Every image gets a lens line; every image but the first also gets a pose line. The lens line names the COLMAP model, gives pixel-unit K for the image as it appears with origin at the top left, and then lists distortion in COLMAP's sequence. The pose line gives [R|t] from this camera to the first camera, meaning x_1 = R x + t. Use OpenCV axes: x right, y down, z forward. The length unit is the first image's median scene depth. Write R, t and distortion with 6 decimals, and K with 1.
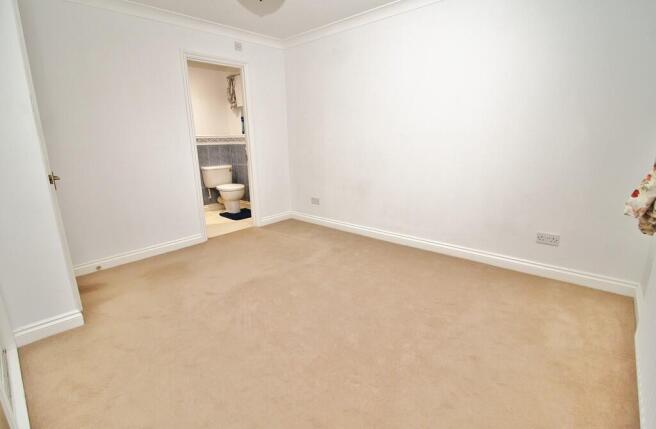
lens RADIAL K [[309.7, 0, 328.0], [0, 309.7, 214.5], [0, 0, 1]] dist [0.000559, 0.000137]
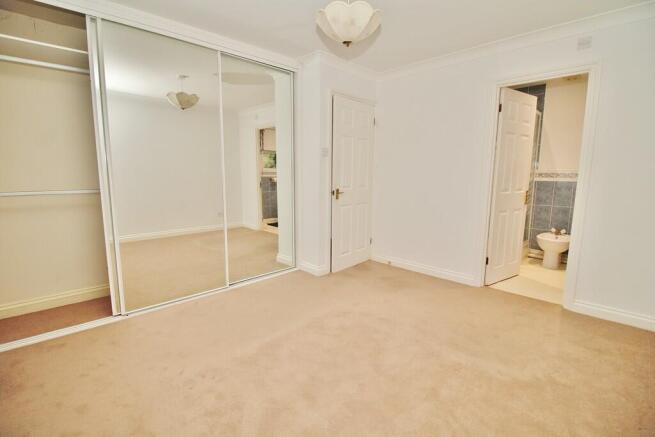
lens RADIAL K [[304.6, 0, 327.5], [0, 304.6, 218.5], [0, 0, 1]] dist [-0.039534, -0.000168]
pose [[-0.076853, 0.167783, -0.982824, 0.543610], [-0.242489, 0.952996, 0.181653, -0.182878], [0.967105, 0.252284, -0.032555, 0.683026]]
